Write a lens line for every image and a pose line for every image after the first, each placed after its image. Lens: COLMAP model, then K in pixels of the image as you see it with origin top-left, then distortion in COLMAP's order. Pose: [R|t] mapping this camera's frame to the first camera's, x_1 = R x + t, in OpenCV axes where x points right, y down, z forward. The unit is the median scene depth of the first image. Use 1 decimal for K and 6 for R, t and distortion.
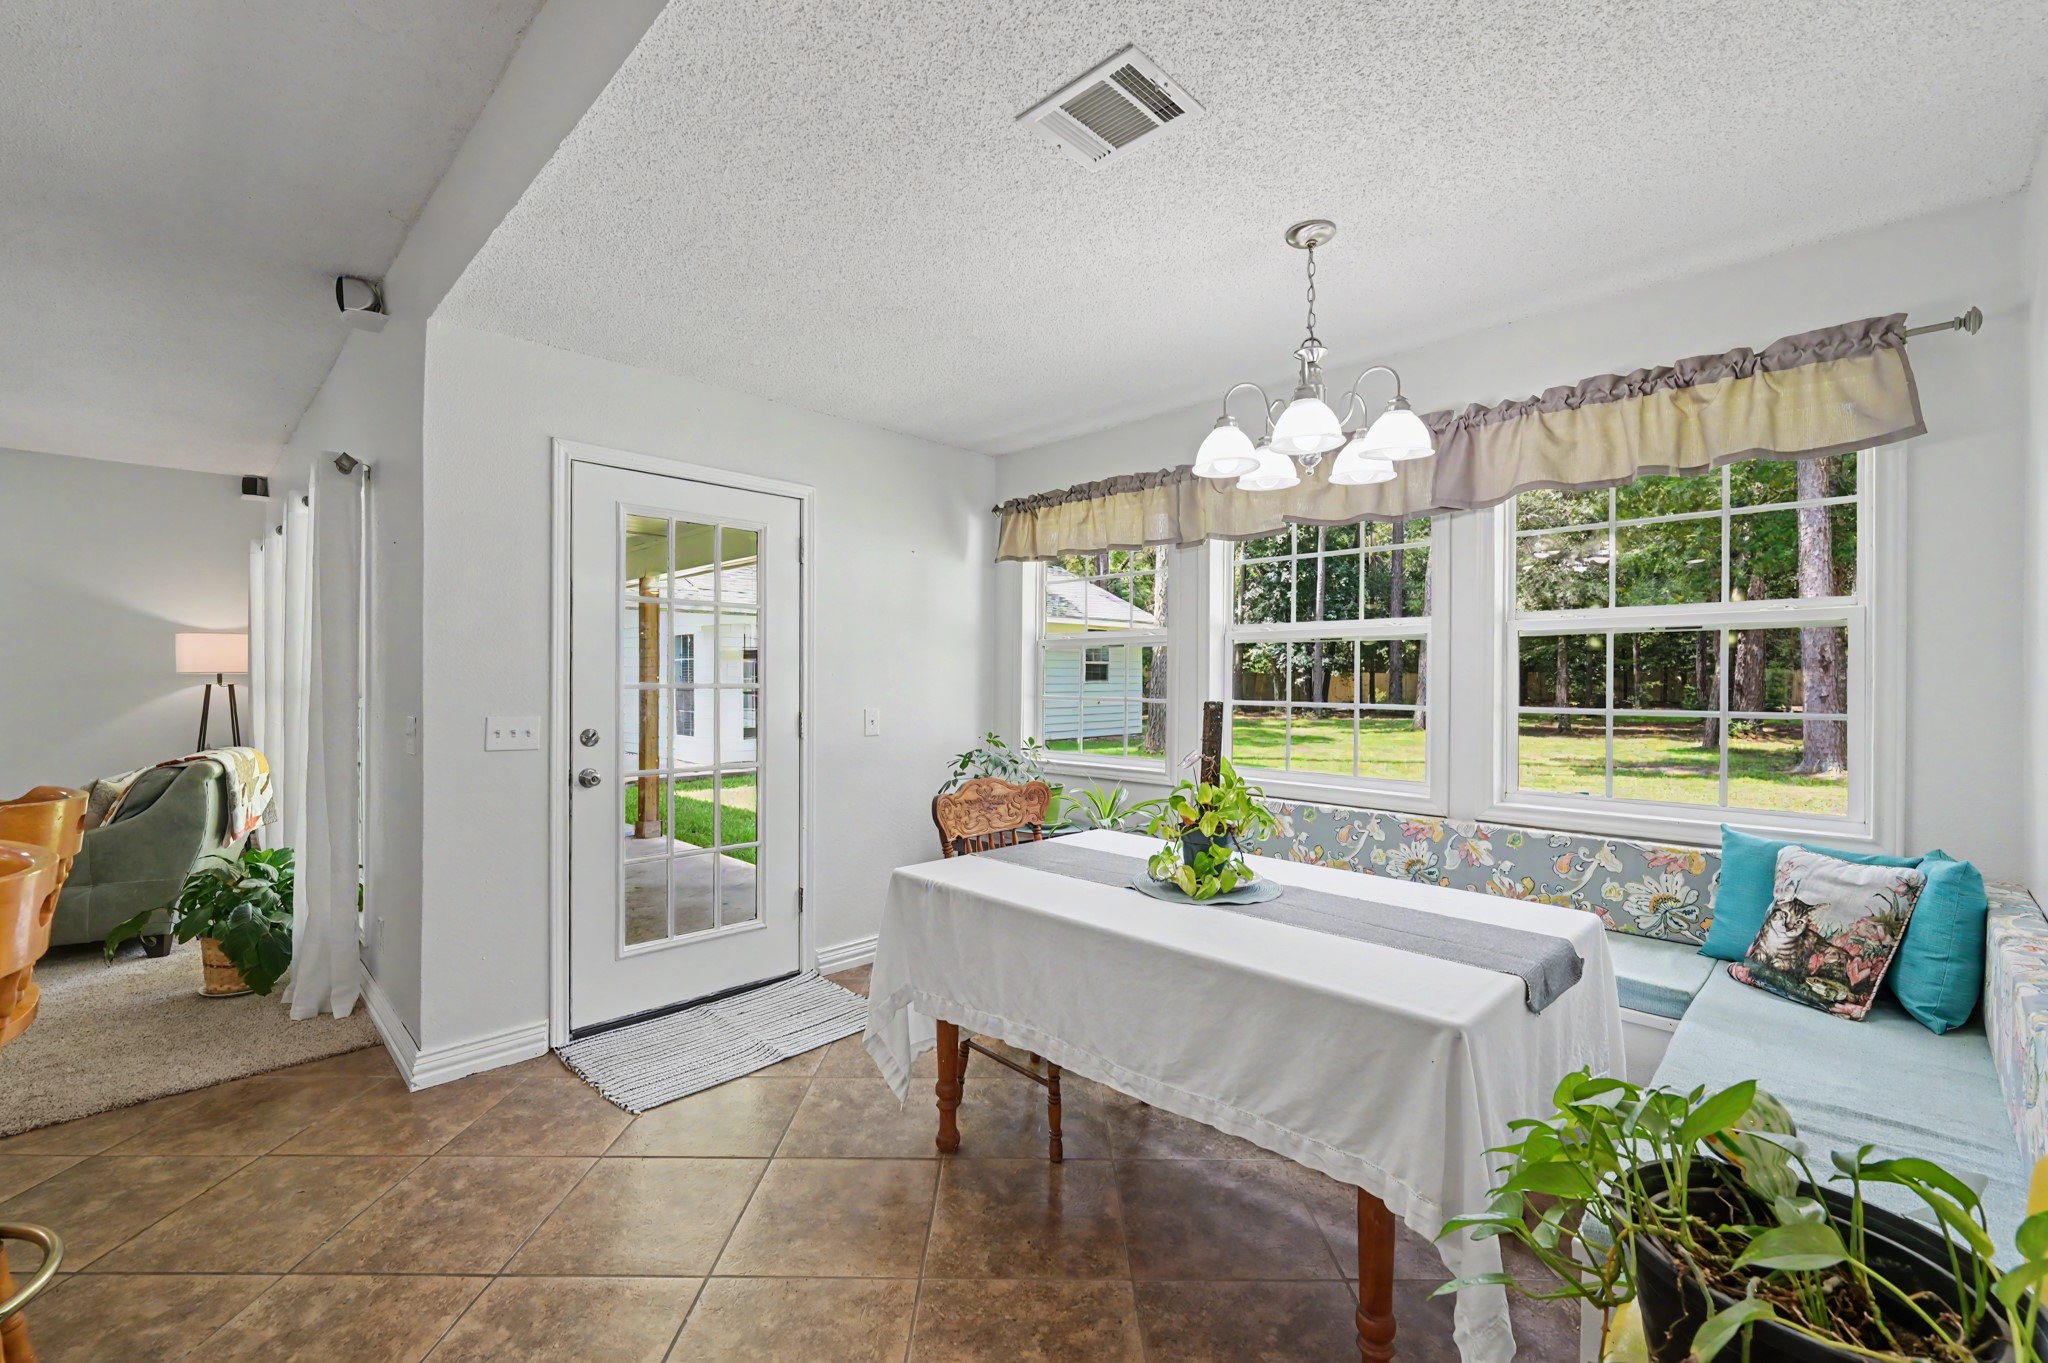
lens RADIAL K [[830.8, 0, 1013.4], [0, 830.8, 675.5], [0, 0, 1]] dist [-0.003266, 0.000407]
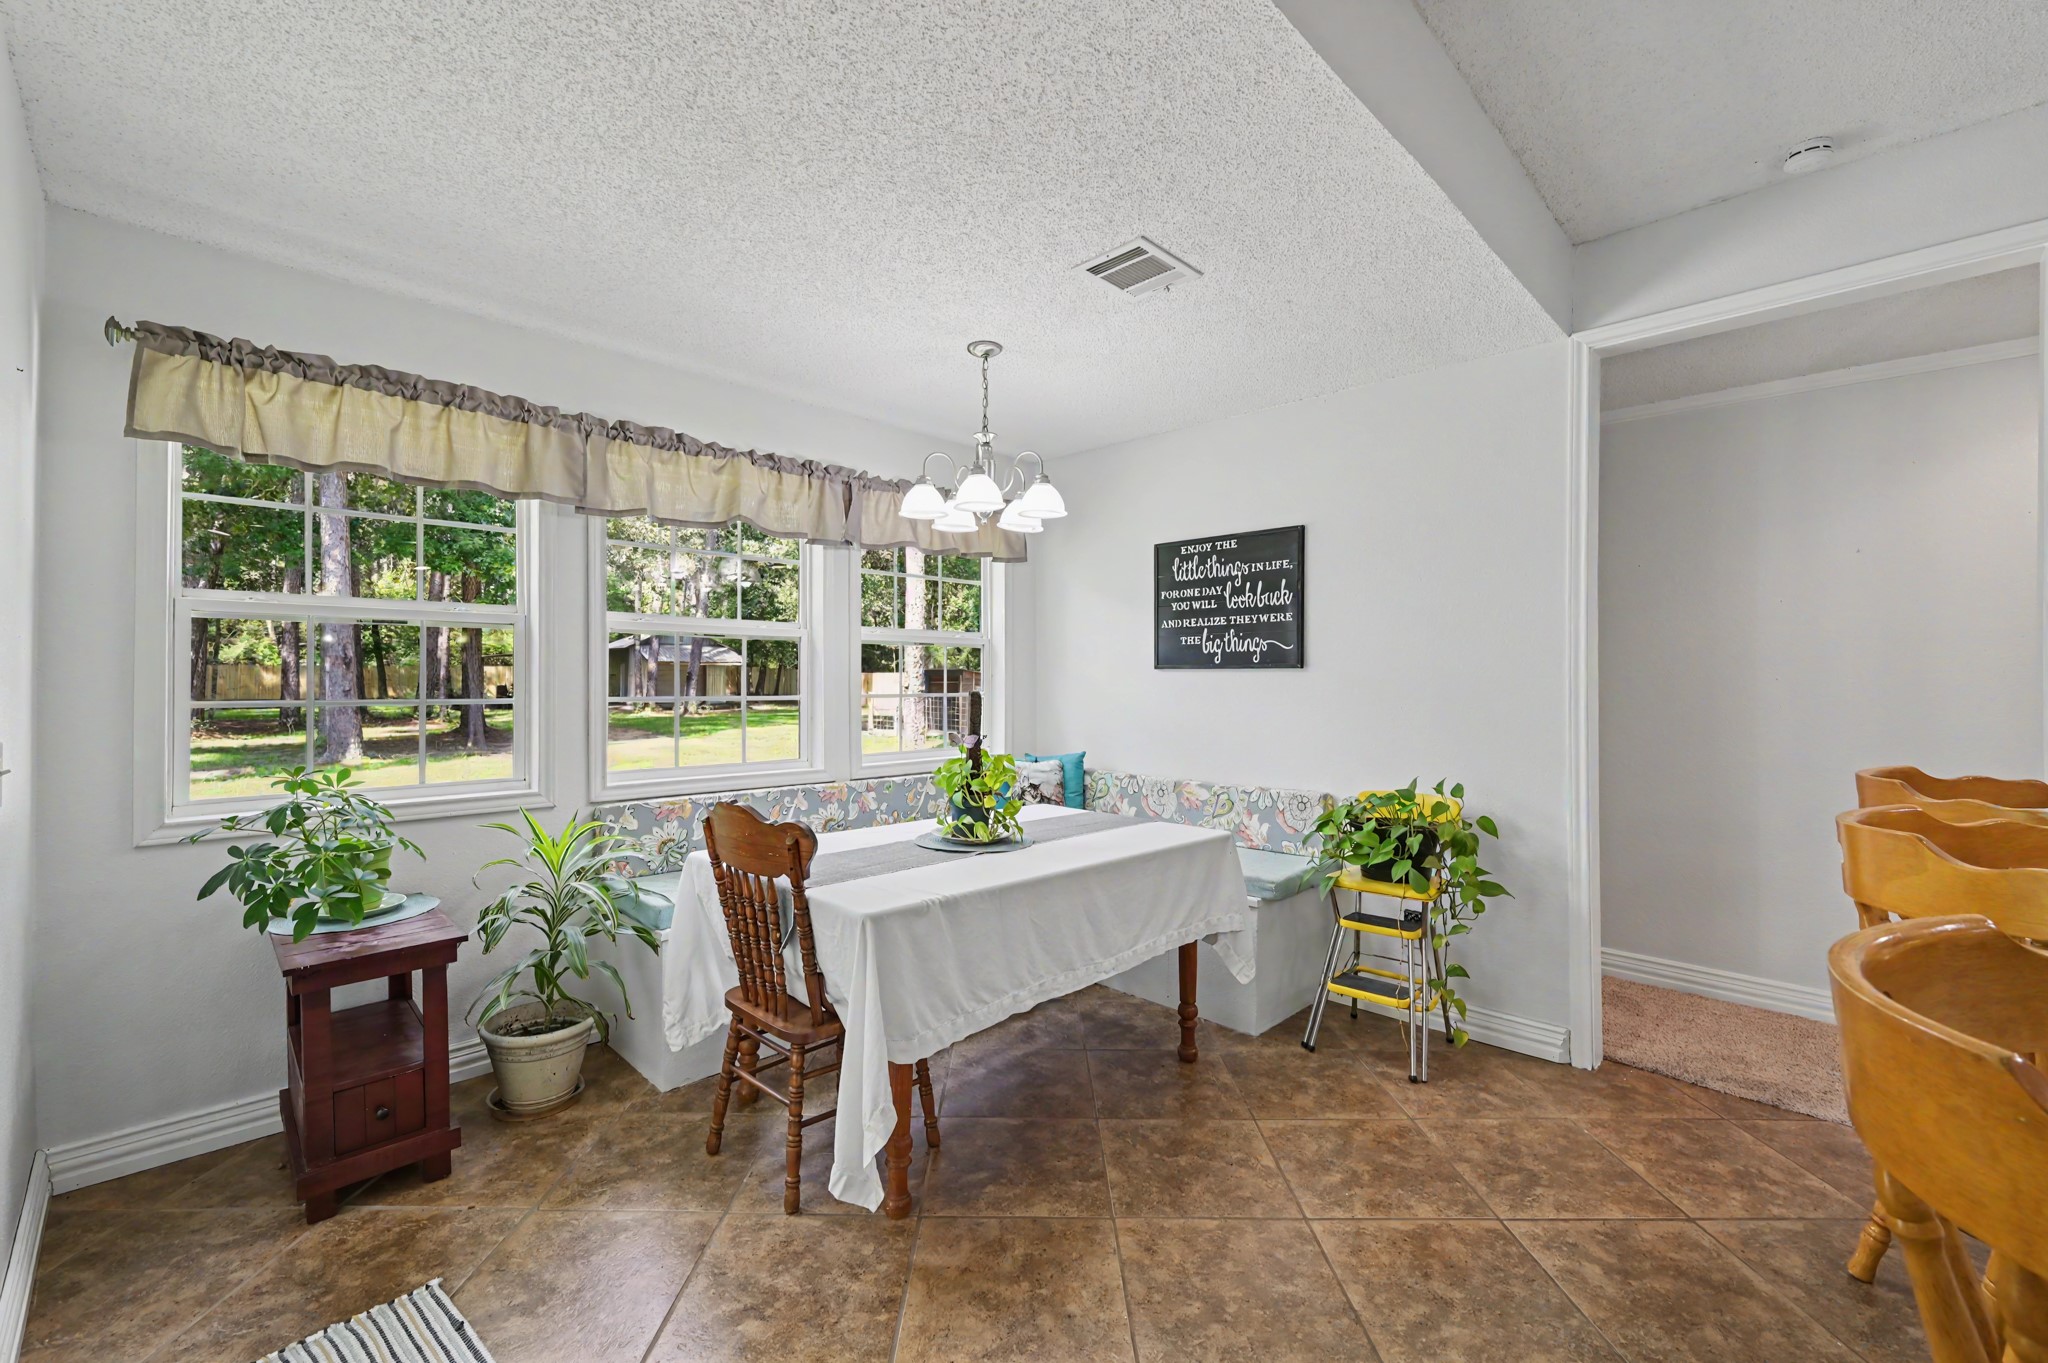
lens RADIAL K [[830.8, 0, 1014.6], [0, 830.8, 678.0], [0, 0, 1]] dist [-0.003266, 0.000407]
pose [[0.027550, -0.010587, 0.999564, -0.866667], [-0.016104, 0.999809, 0.011034, -0.009968], [-0.999491, -0.016401, 0.027375, 0.784667]]
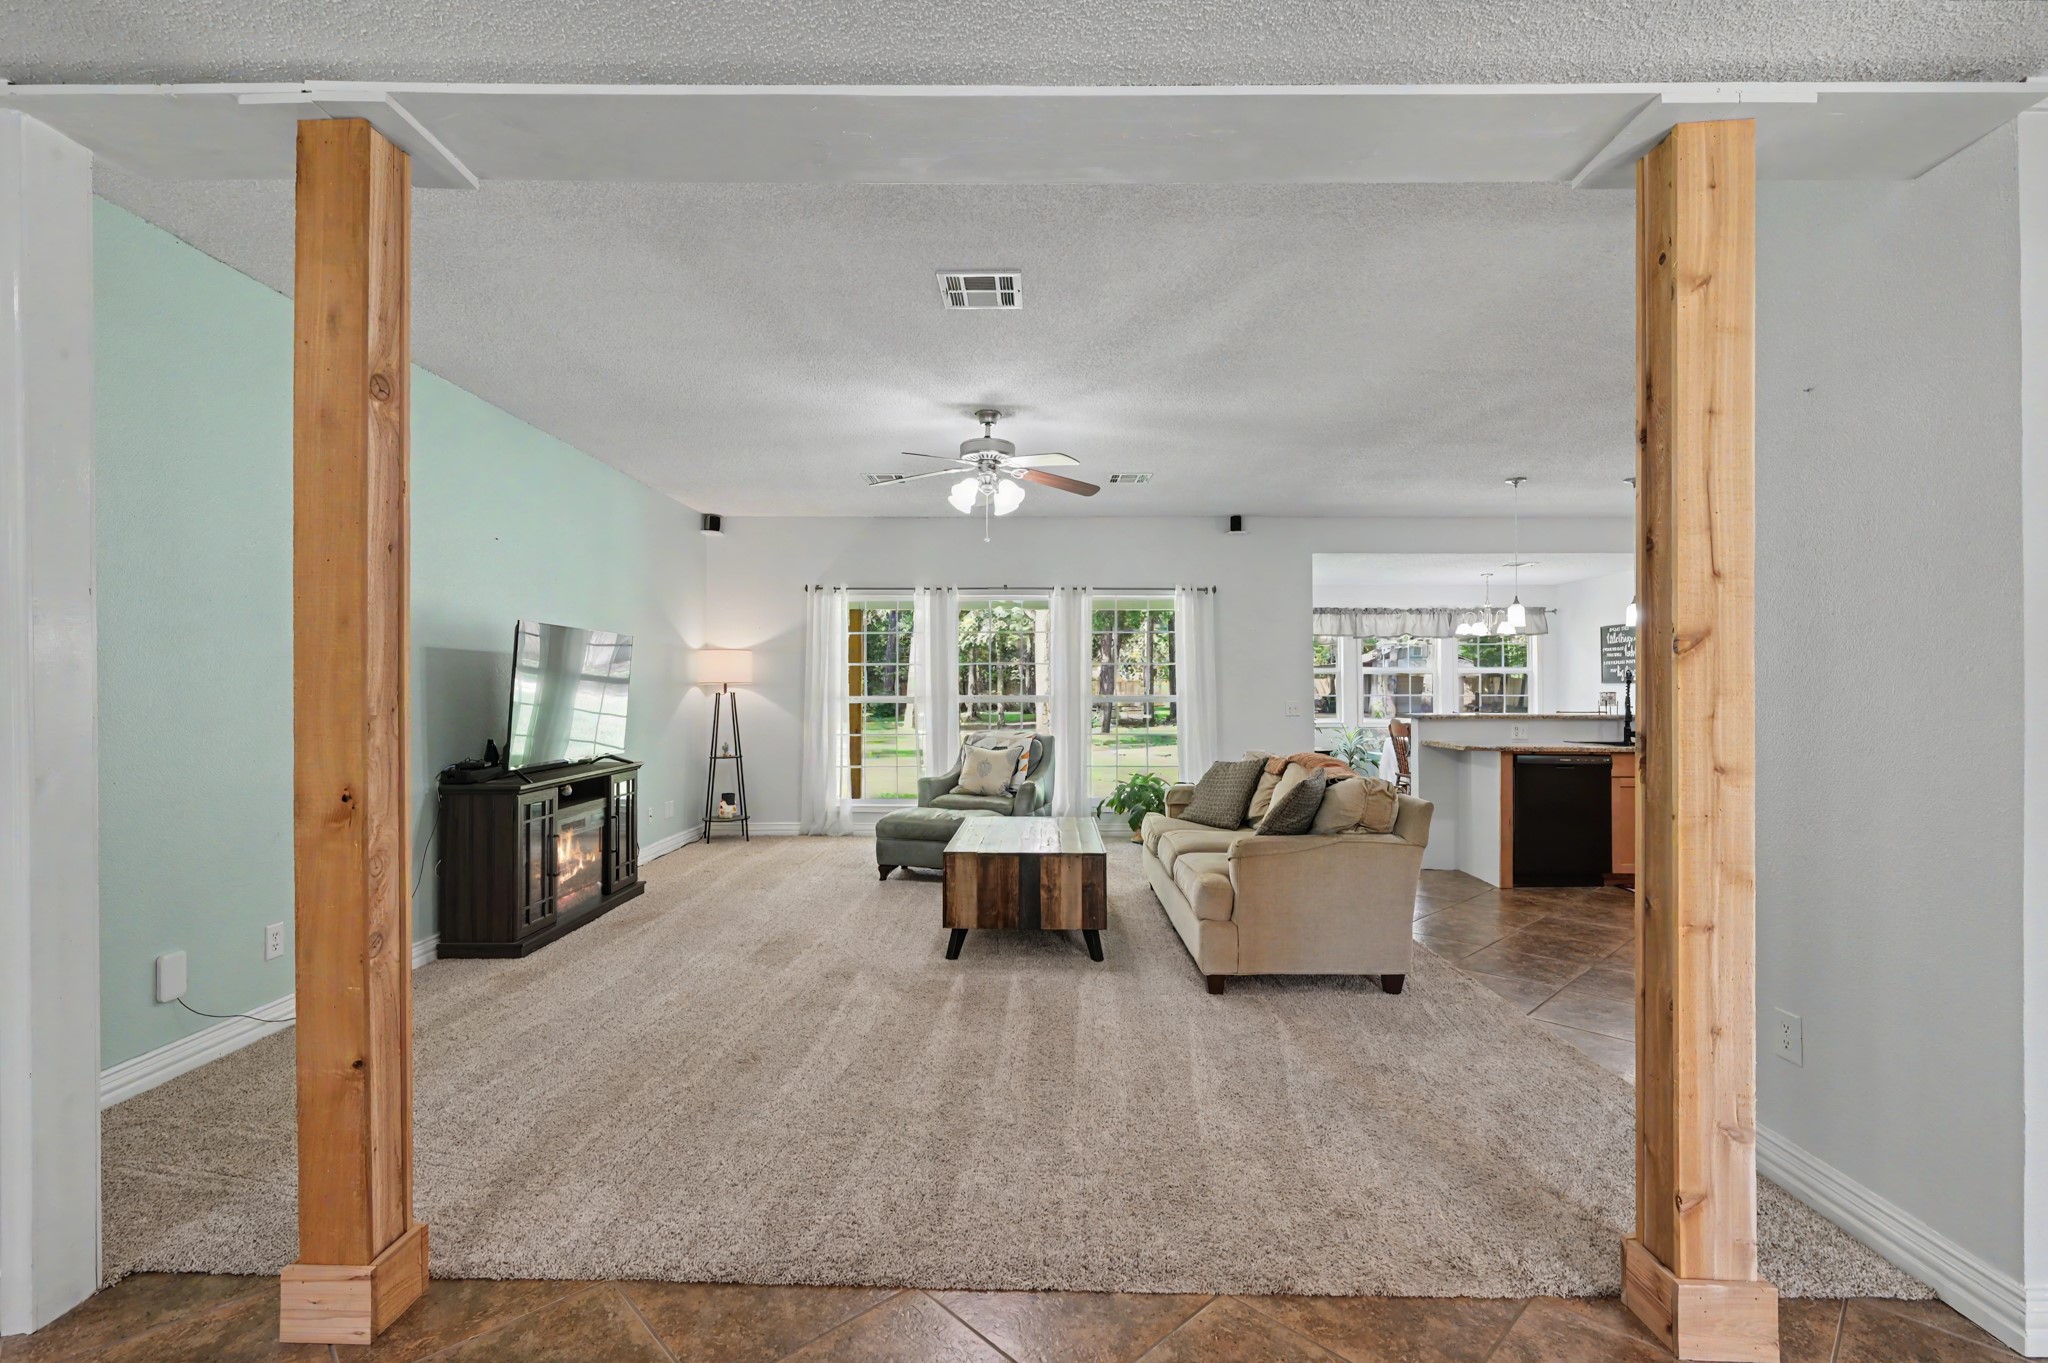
lens RADIAL K [[929.5, 0, 1027.9], [0, 929.5, 675.2], [0, 0, 1]] dist [0.002212, 0.001107]
pose [[0.730029, -0.001481, 0.683415, -3.726158], [0.000729, 0.999999, 0.001388, -0.056266], [-0.683416, -0.000515, 0.730029, -0.660337]]
